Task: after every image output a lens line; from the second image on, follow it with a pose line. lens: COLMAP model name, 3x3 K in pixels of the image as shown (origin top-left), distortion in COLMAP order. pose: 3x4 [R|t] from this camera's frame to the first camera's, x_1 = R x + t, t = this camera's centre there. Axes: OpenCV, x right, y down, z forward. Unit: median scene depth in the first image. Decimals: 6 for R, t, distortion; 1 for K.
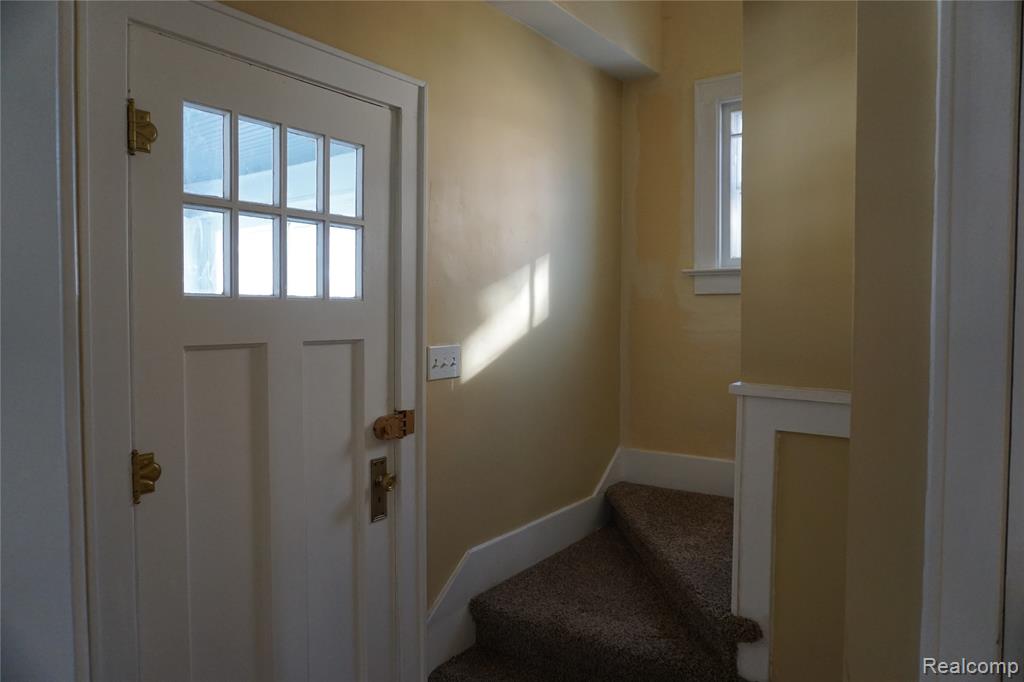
lens RADIAL K [[692.7, 0, 521.2], [0, 692.7, 342.1], [0, 0, 1]] dist [-0.033320, 0.043579]
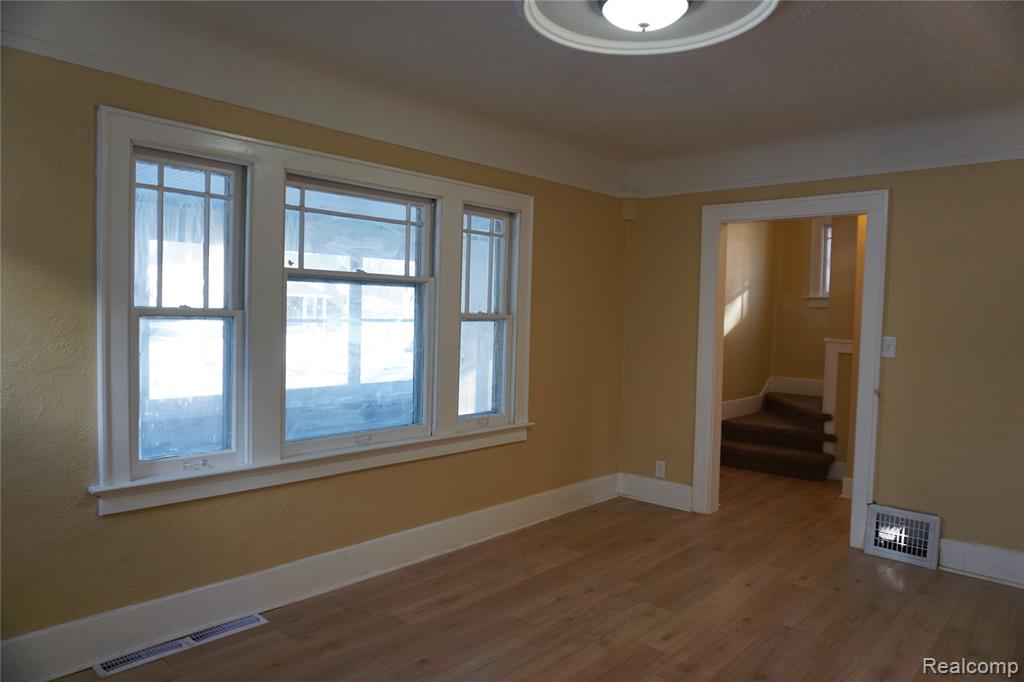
lens RADIAL K [[692.7, 0, 521.2], [0, 692.7, 342.1], [0, 0, 1]] dist [-0.033320, 0.043579]
pose [[0.992191, 0.022241, -0.122730, -0.430857], [-0.021980, 0.999752, 0.003480, 0.062151], [0.122777, -0.000755, 0.992434, -1.450232]]
